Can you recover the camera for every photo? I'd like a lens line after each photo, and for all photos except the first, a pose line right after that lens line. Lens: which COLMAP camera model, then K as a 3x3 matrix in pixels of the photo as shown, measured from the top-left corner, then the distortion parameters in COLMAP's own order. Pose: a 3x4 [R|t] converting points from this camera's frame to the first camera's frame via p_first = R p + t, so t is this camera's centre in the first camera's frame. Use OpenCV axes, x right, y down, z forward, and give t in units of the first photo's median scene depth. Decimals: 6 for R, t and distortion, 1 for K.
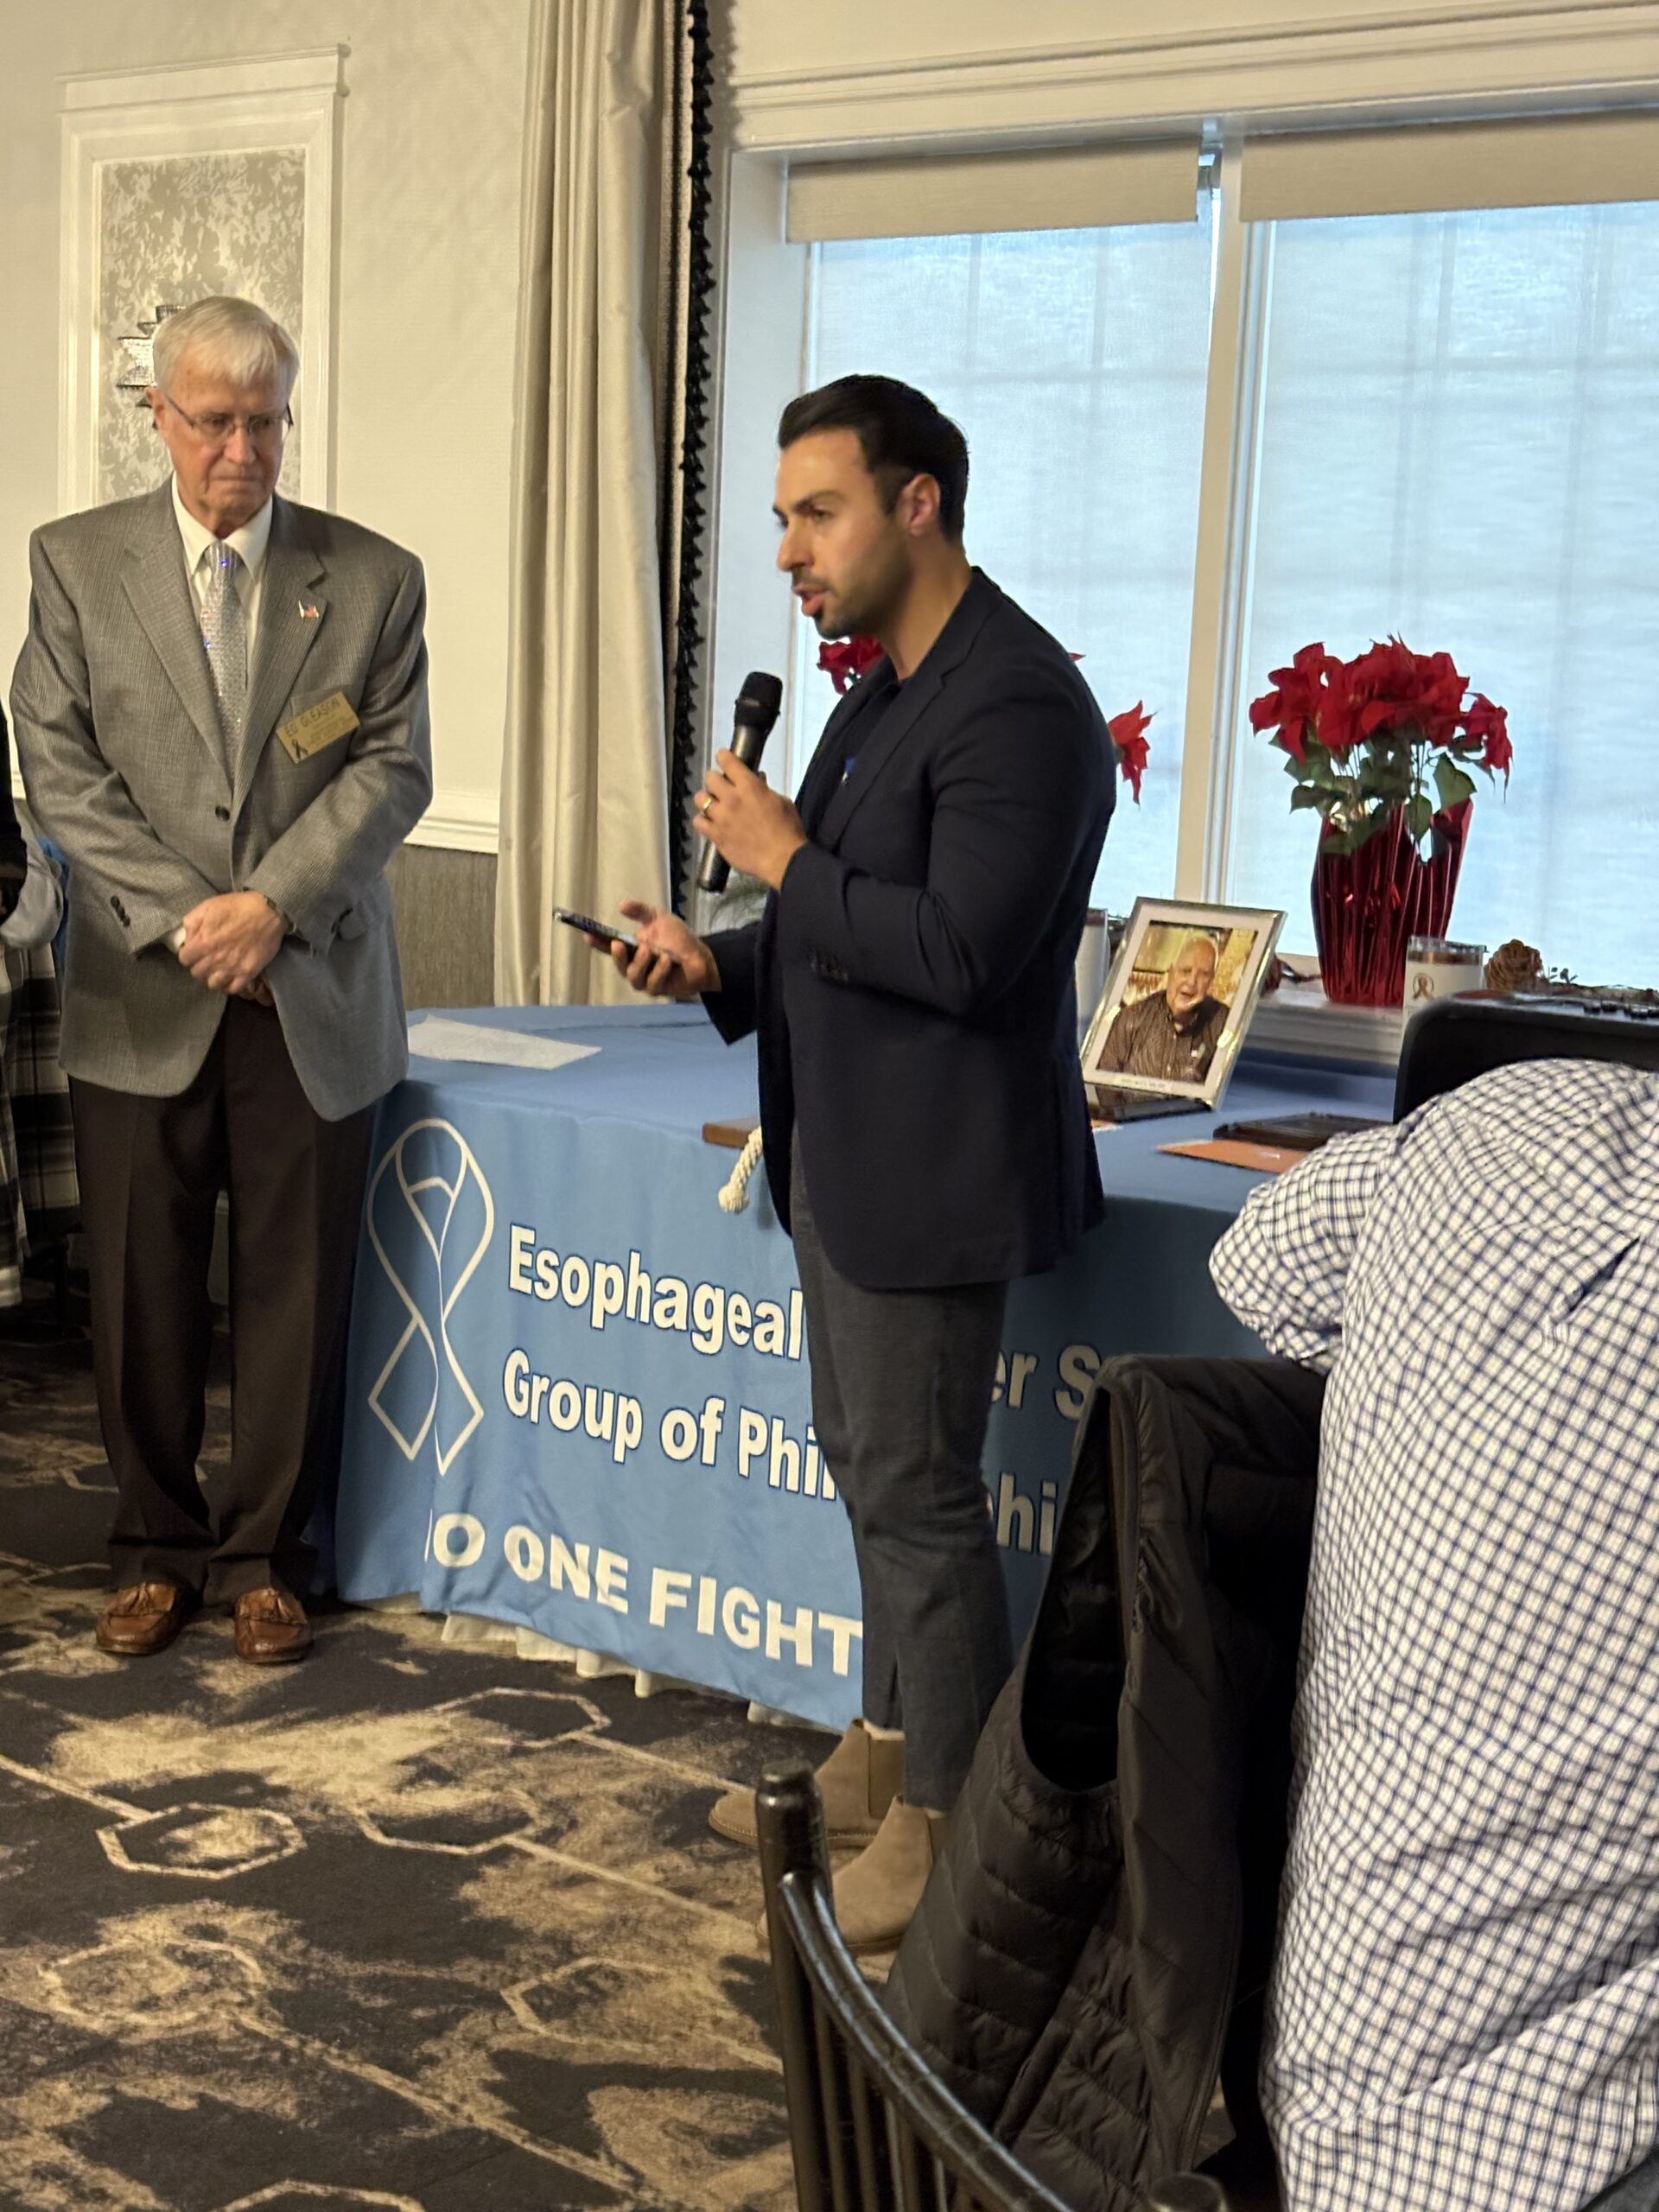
lens RADIAL K [[3452.9, 0, 867.5], [0, 3452.9, 1121.4], [0, 0, 1]] dist [0.074658, 0.000000]
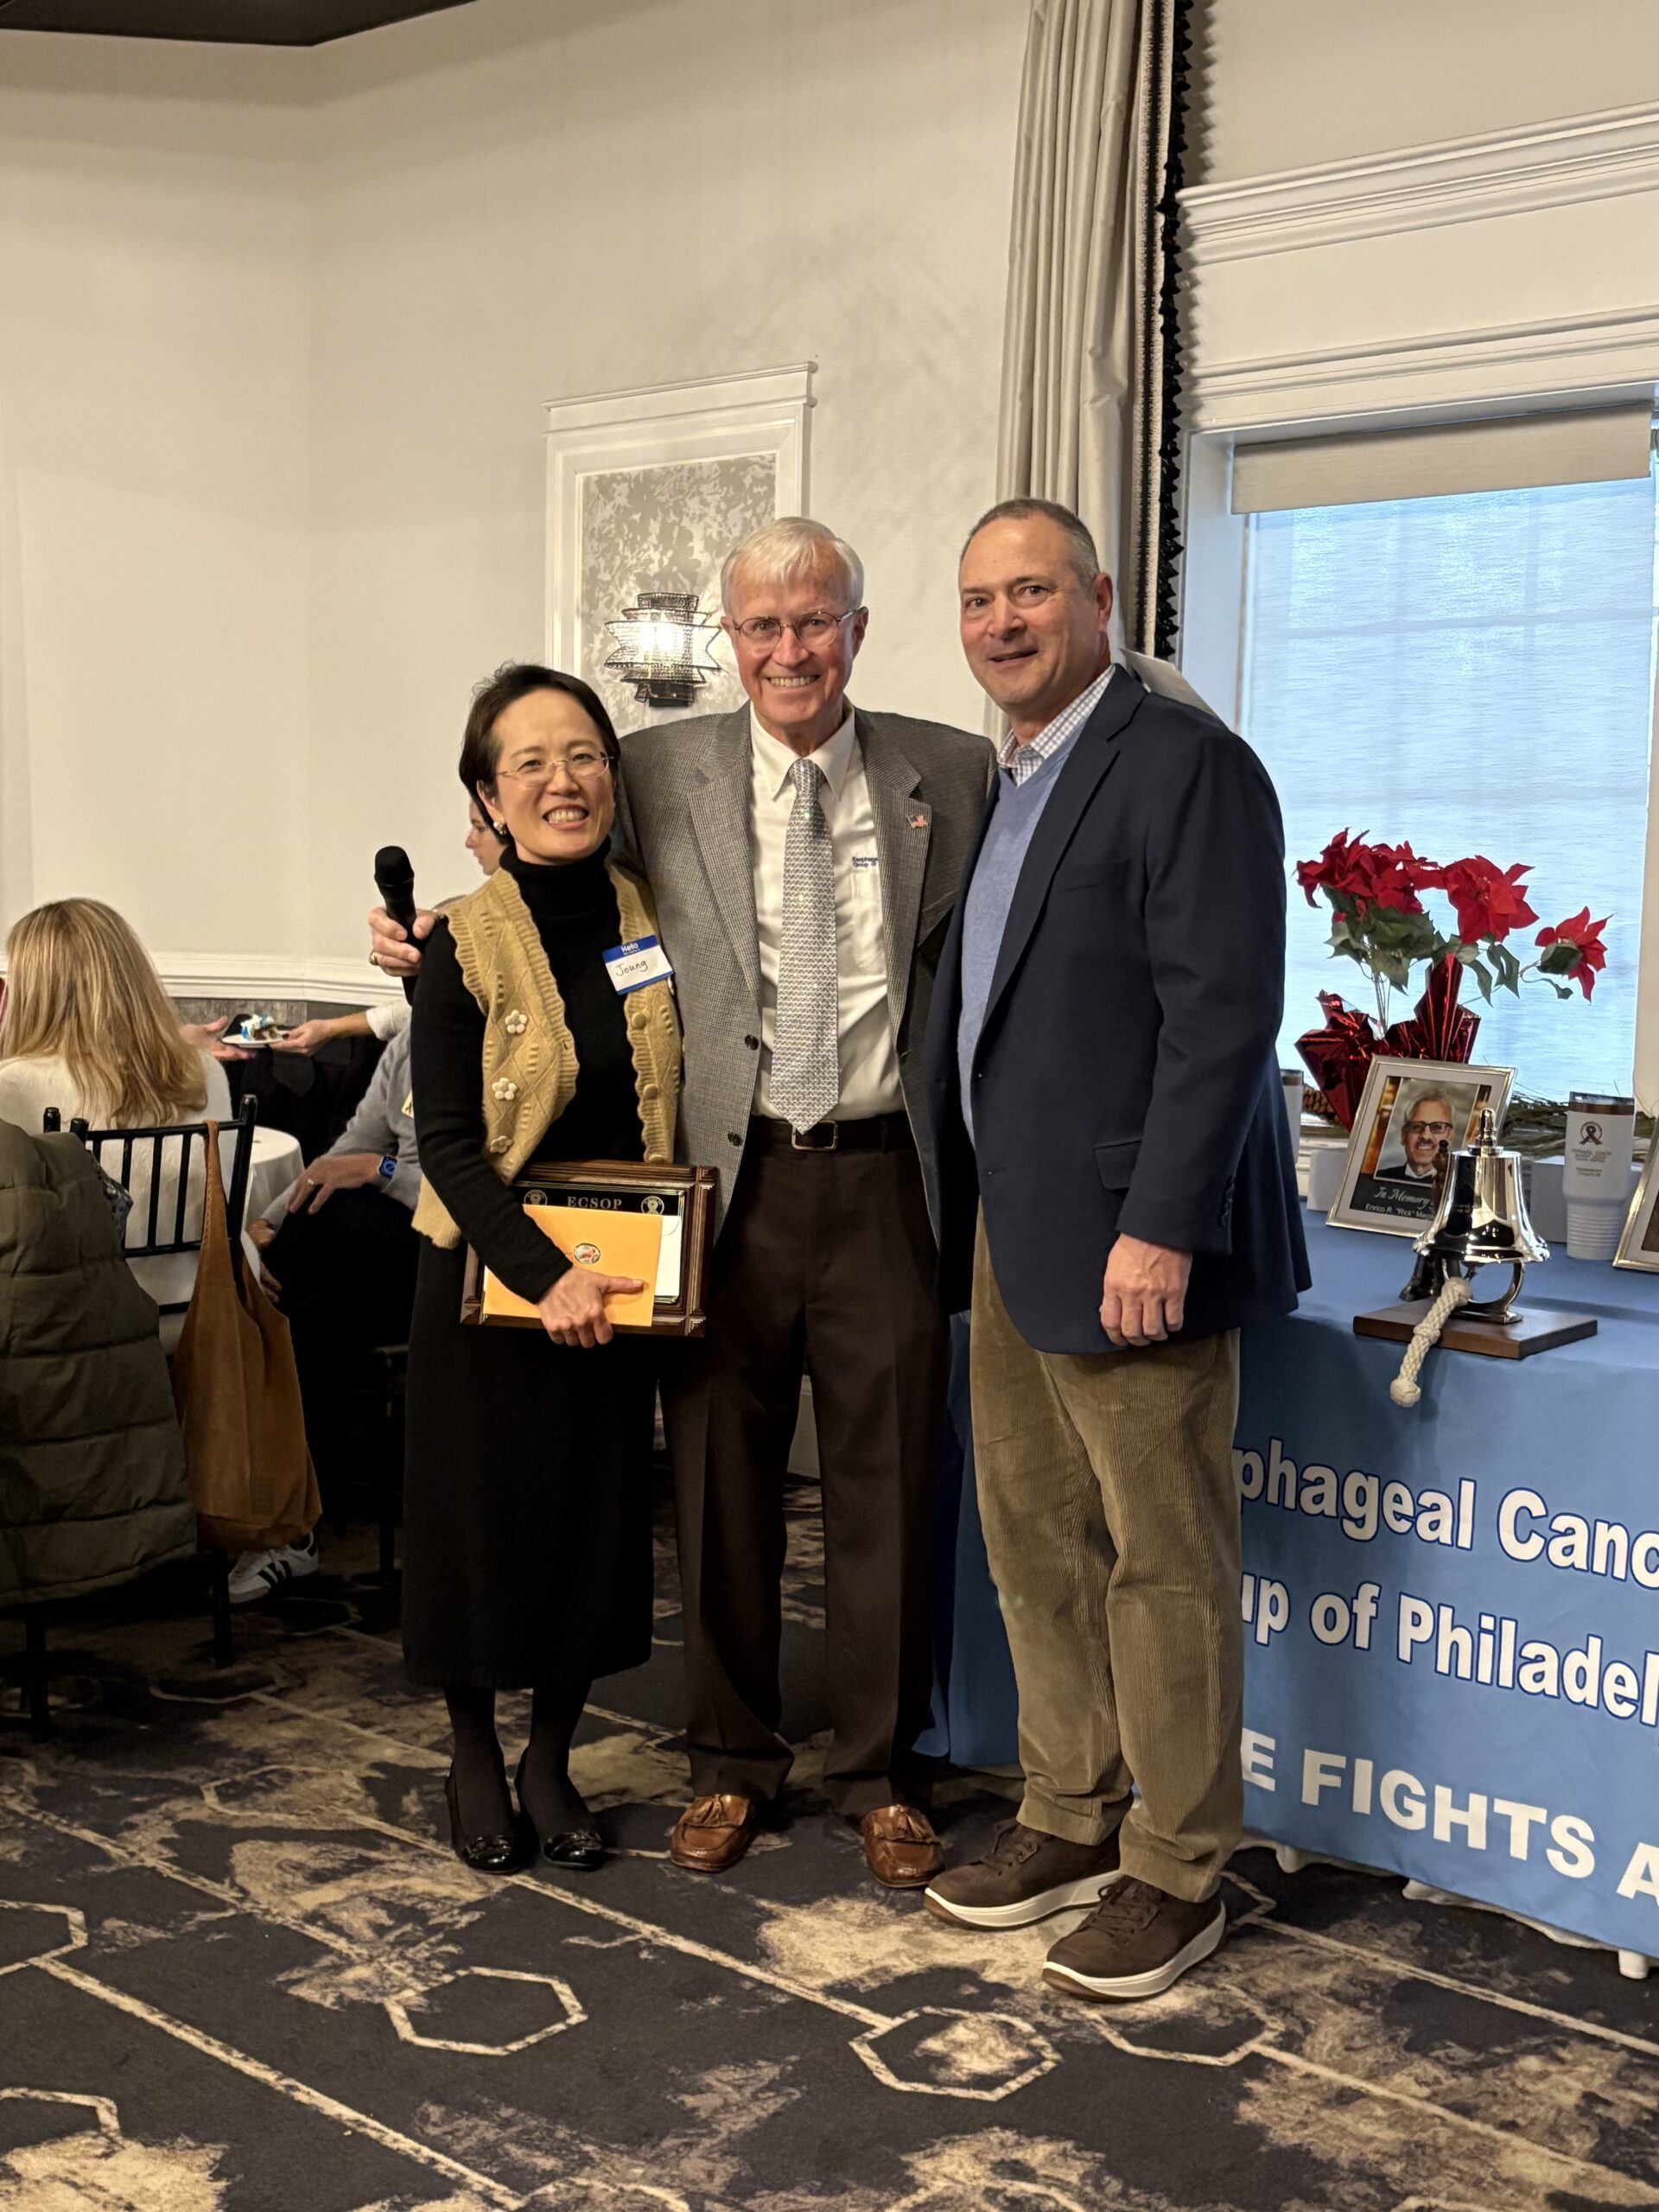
lens RADIAL K [[2626.9, 0, 817.4], [0, 2626.9, 1118.2], [0, 0, 1]] dist [0.002612, 0.000000]
pose [[0.999318, -0.018962, -0.031690, -0.182708], [0.017323, 0.998538, -0.051209, -0.021114], [0.032615, 0.050625, 0.998185, 0.207701]]
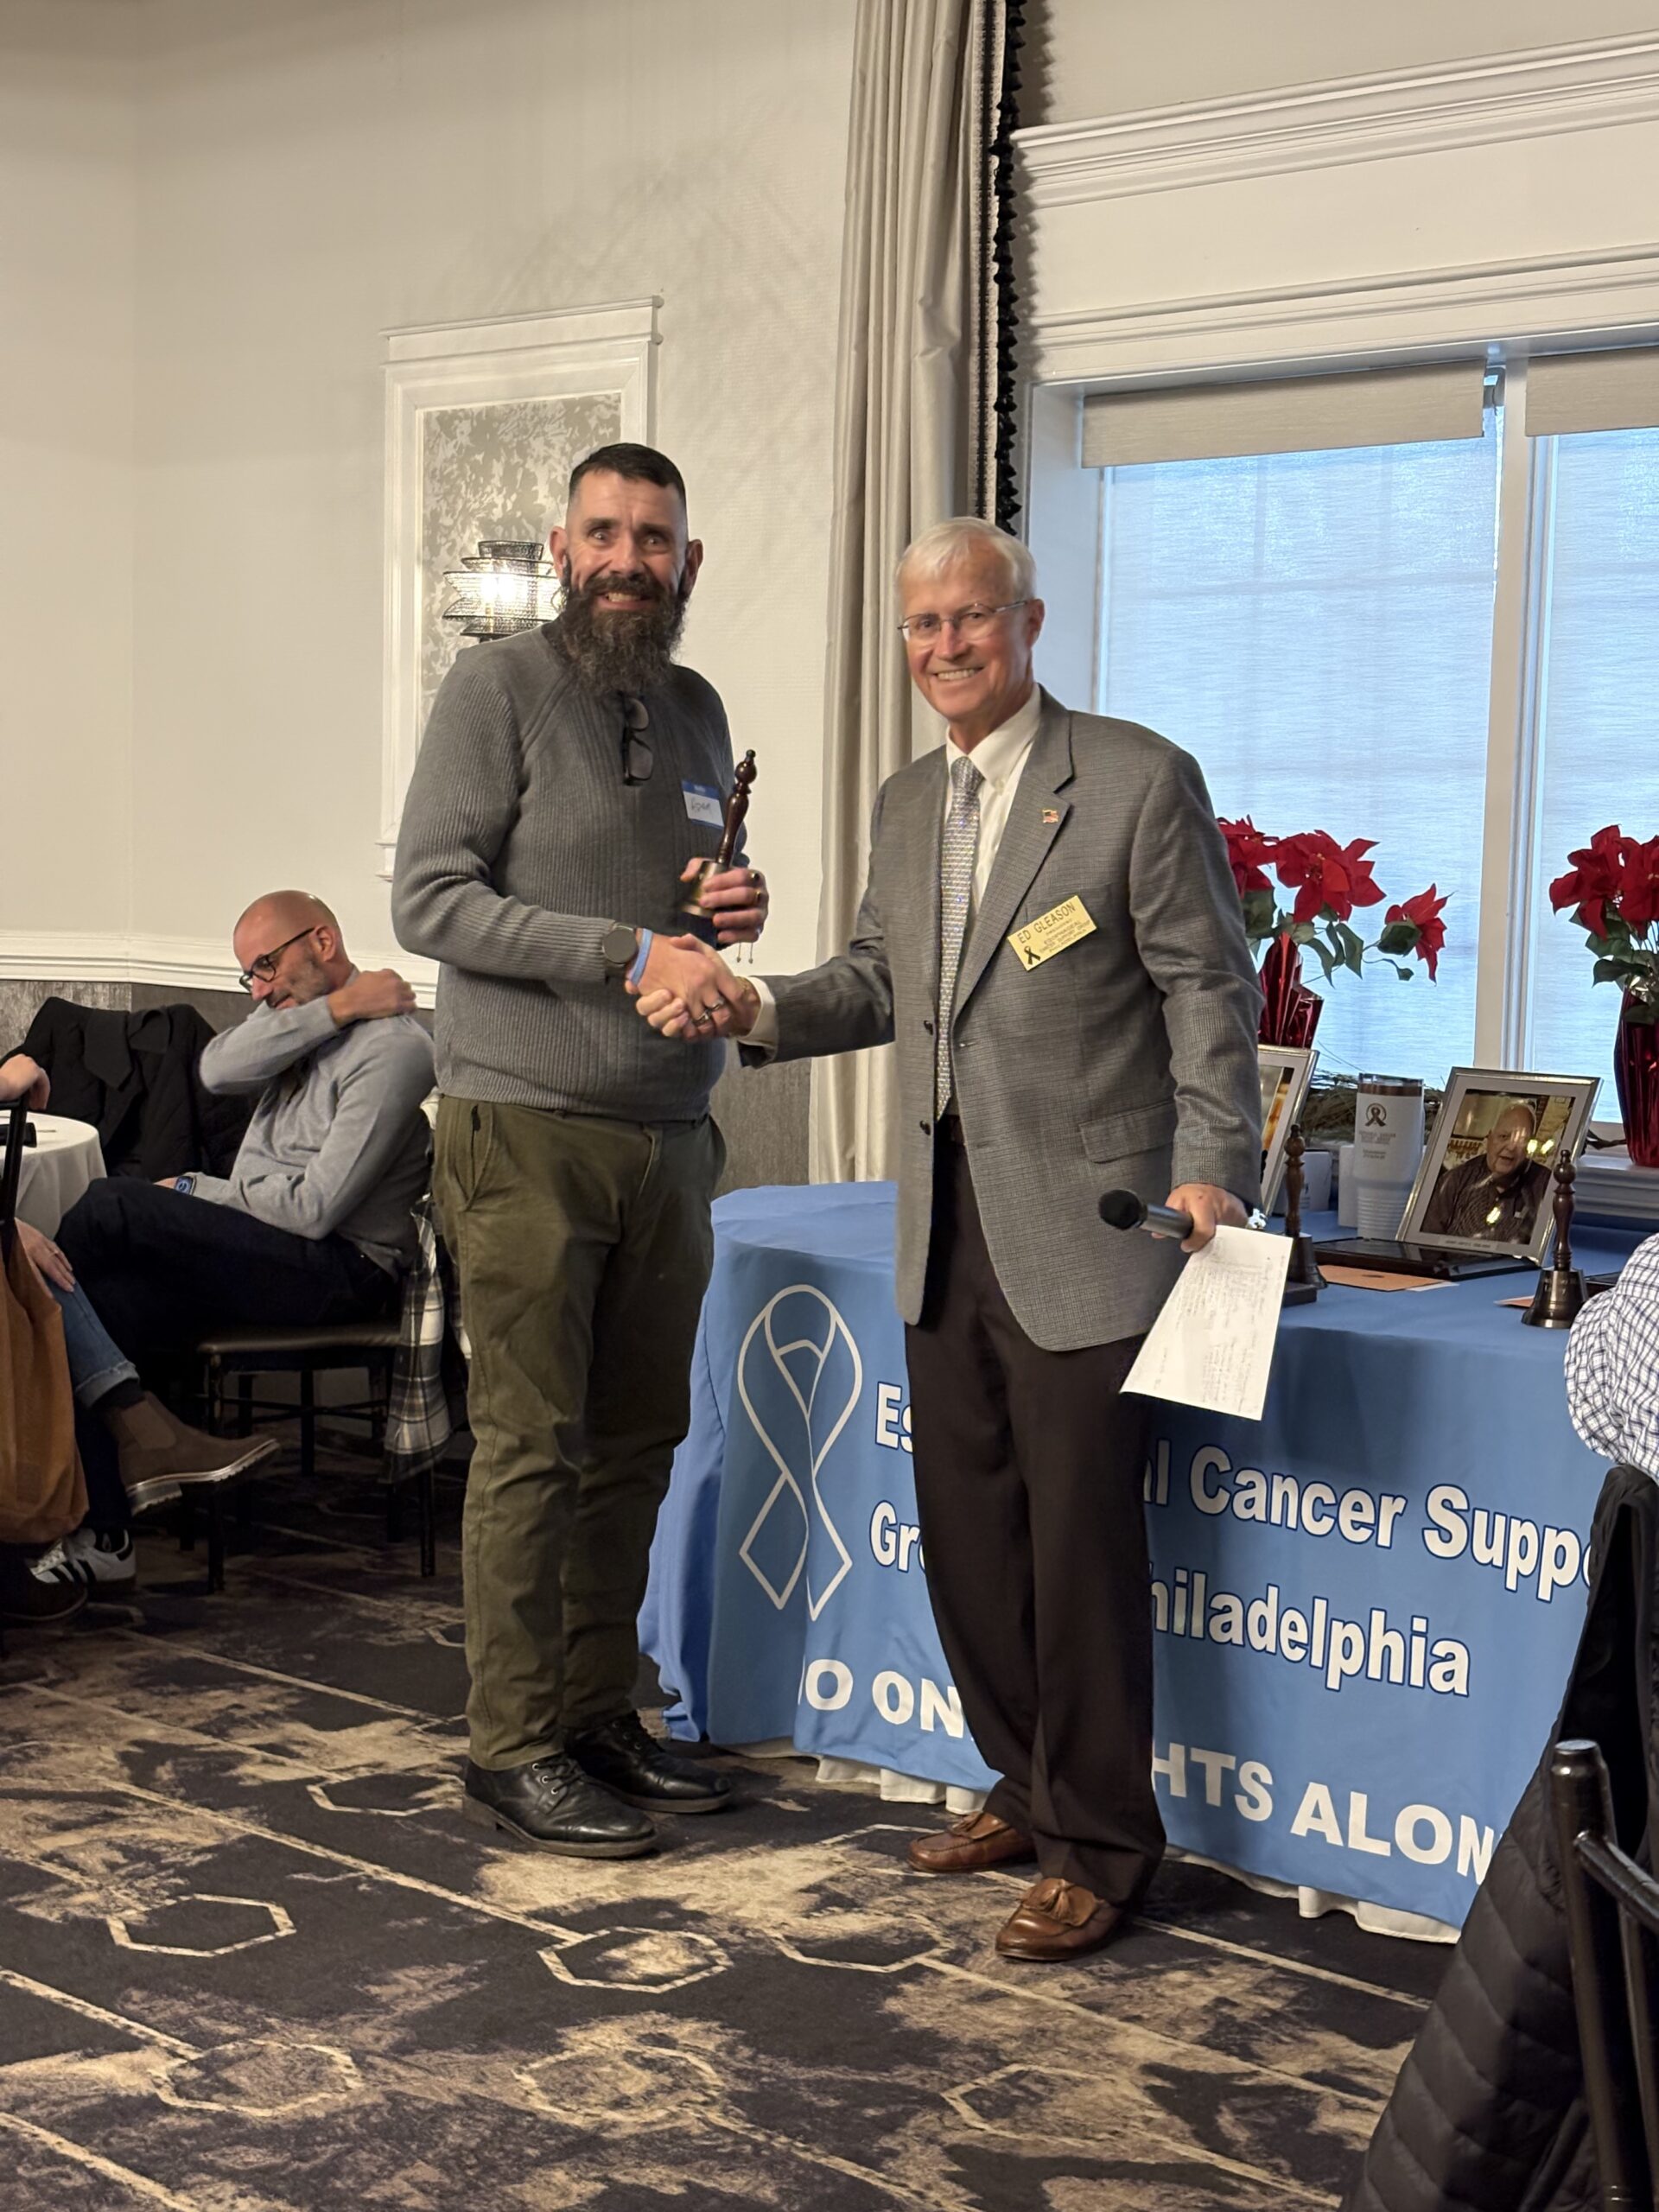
lens RADIAL K [[3452.9, 0, 848.4], [0, 3452.9, 1092.5], [0, 0, 1]] dist [0.074658, 0.000000]
pose [[0.998651, -0.016976, -0.049068, -0.062627], [0.013701, 0.997704, -0.066326, 0.011343], [0.050081, 0.065565, 0.996591, -0.070779]]
